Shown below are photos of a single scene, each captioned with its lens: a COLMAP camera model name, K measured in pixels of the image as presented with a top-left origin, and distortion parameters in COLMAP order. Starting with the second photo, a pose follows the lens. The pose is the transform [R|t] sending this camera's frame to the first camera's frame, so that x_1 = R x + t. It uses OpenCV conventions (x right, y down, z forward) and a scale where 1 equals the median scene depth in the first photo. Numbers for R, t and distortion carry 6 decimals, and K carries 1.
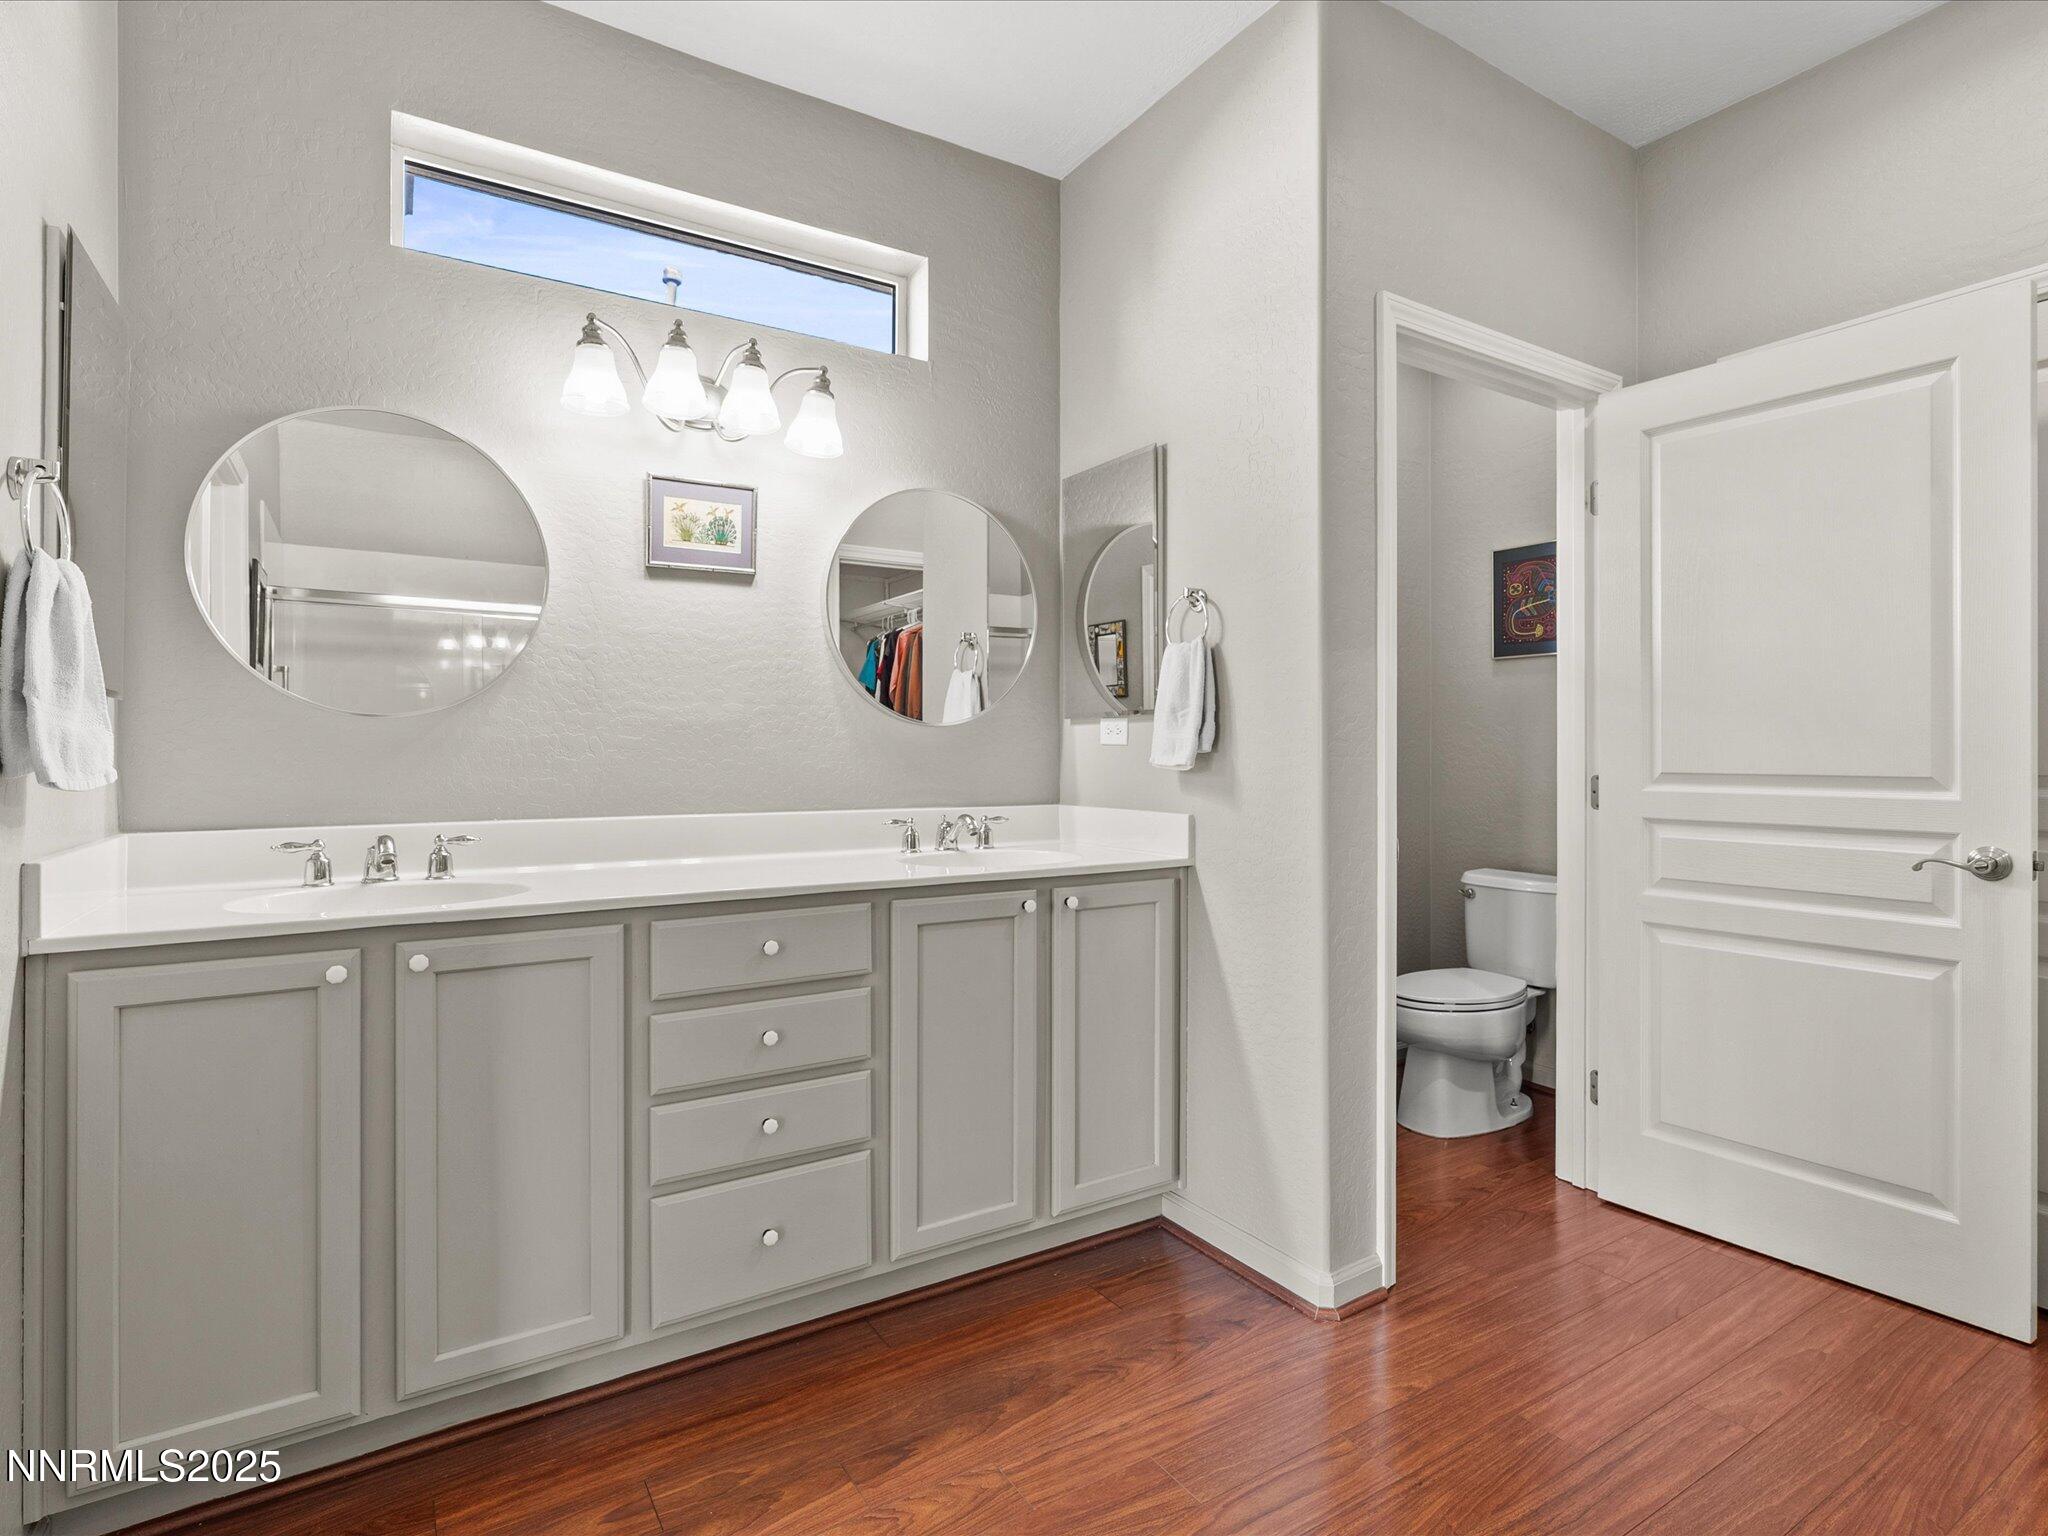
lens RADIAL K [[1066.3, 0, 1017.3], [0, 1066.3, 760.4], [0, 0, 1]] dist [-0.000826, 0.003588]
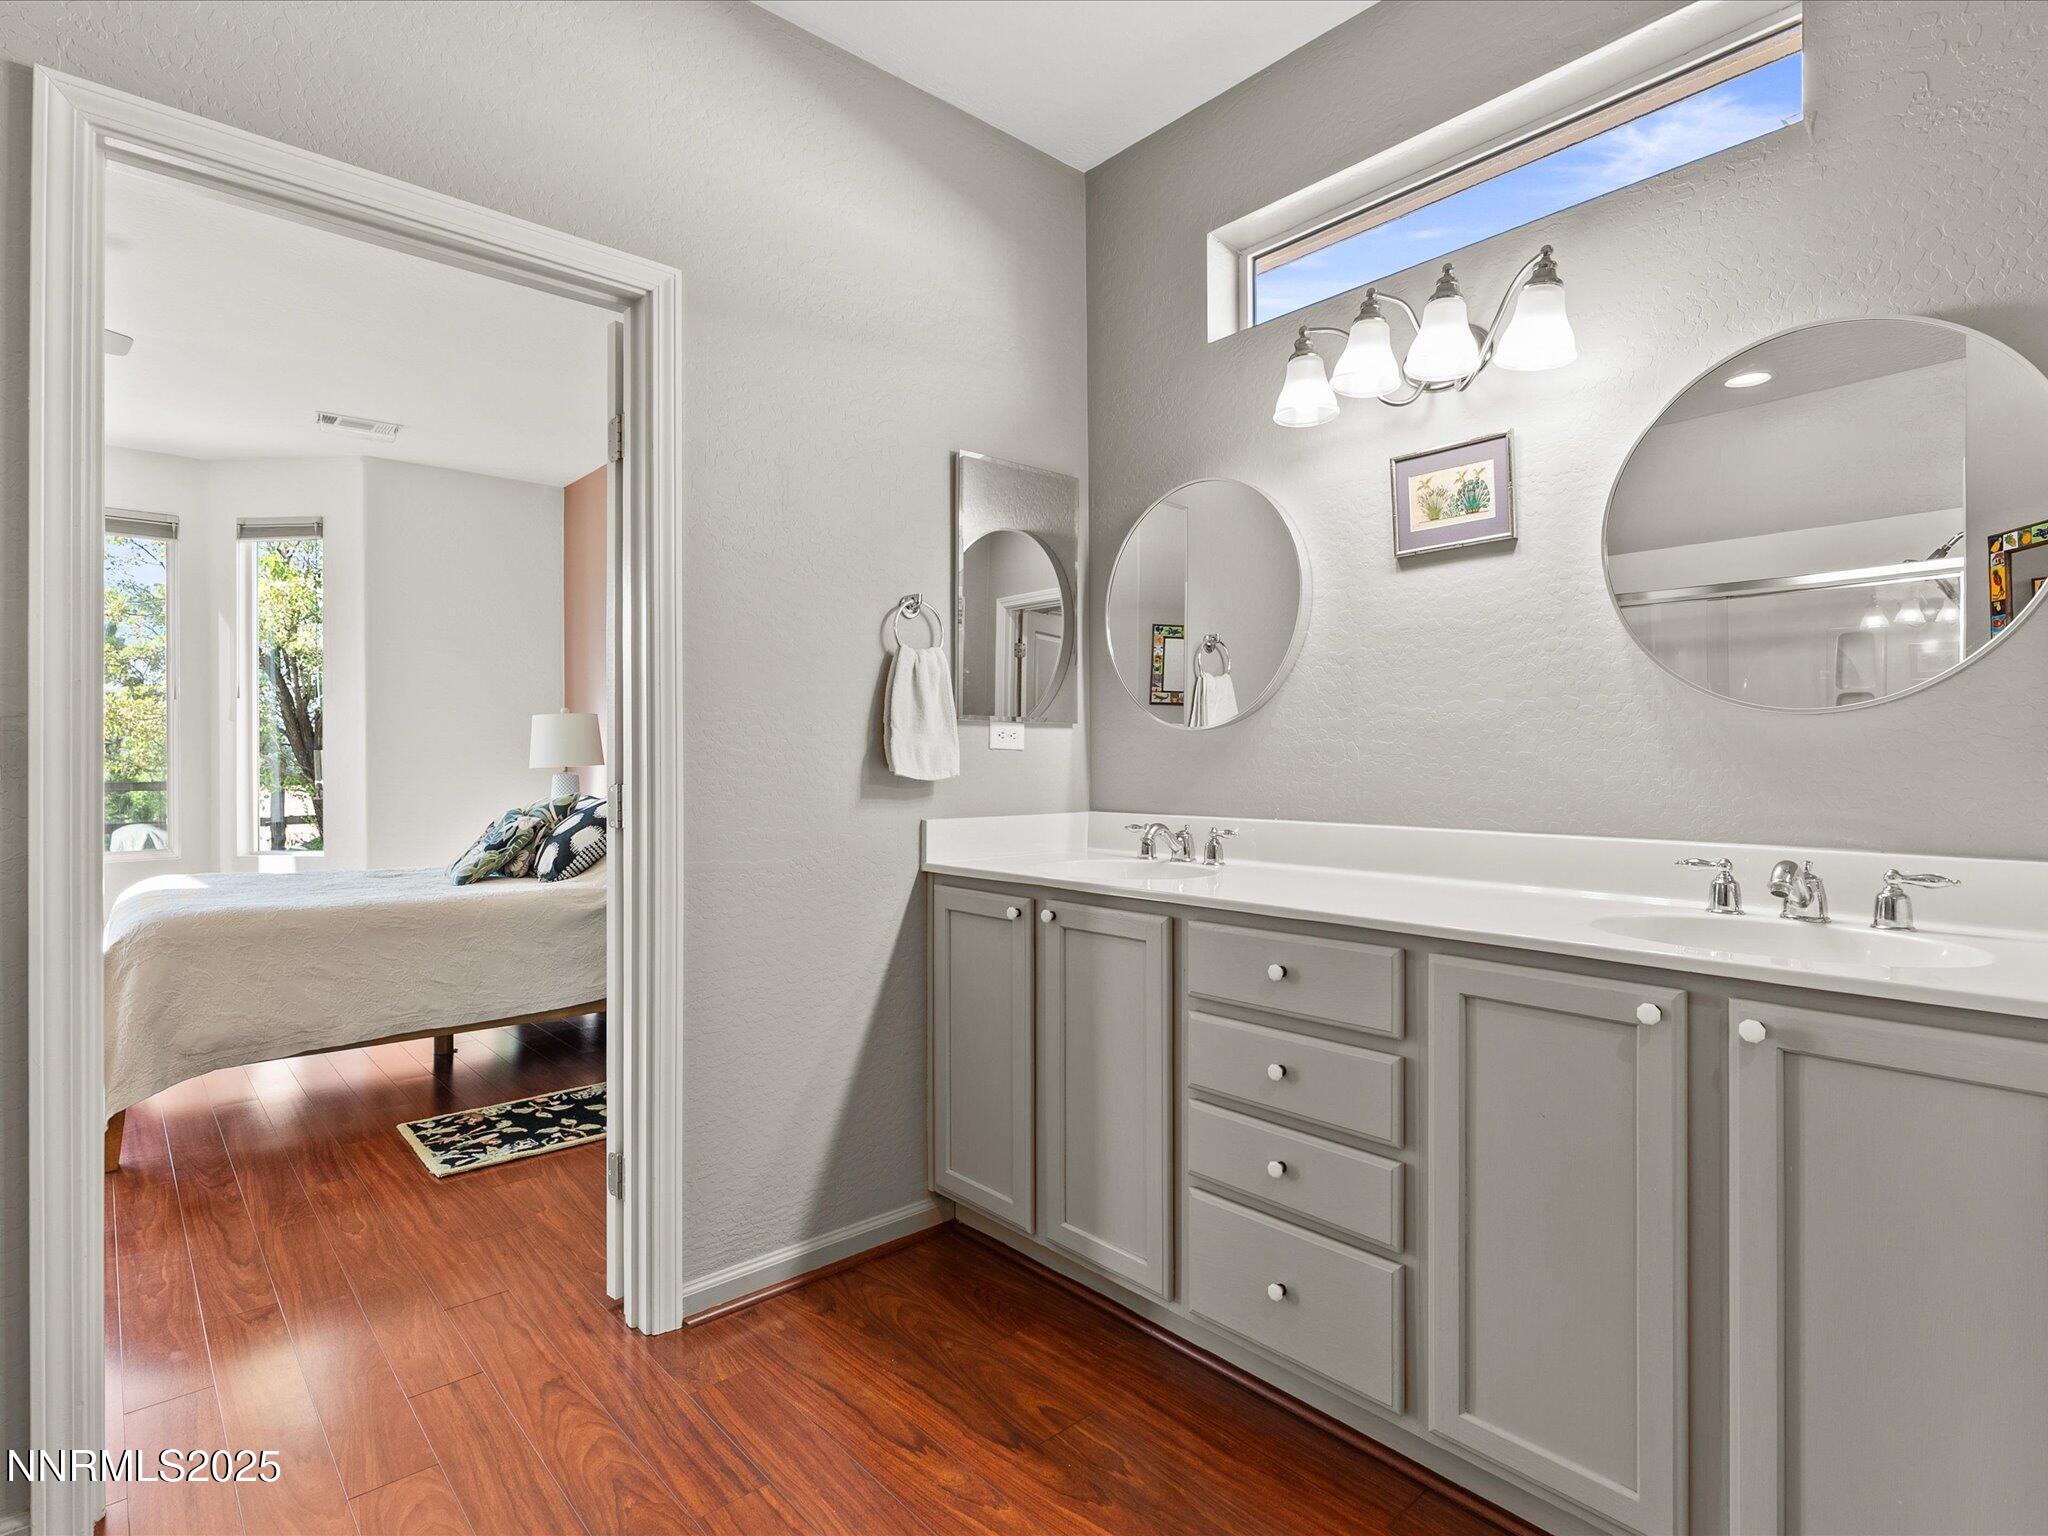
lens RADIAL K [[1066.3, 0, 1022.9], [0, 1066.3, 759.7], [0, 0, 1]] dist [-0.000826, 0.003588]
pose [[0.157568, 0.001816, -0.987506, 0.518087], [-0.004931, 0.999987, 0.001053, -0.004960], [0.987496, 0.004703, 0.157575, 0.527654]]
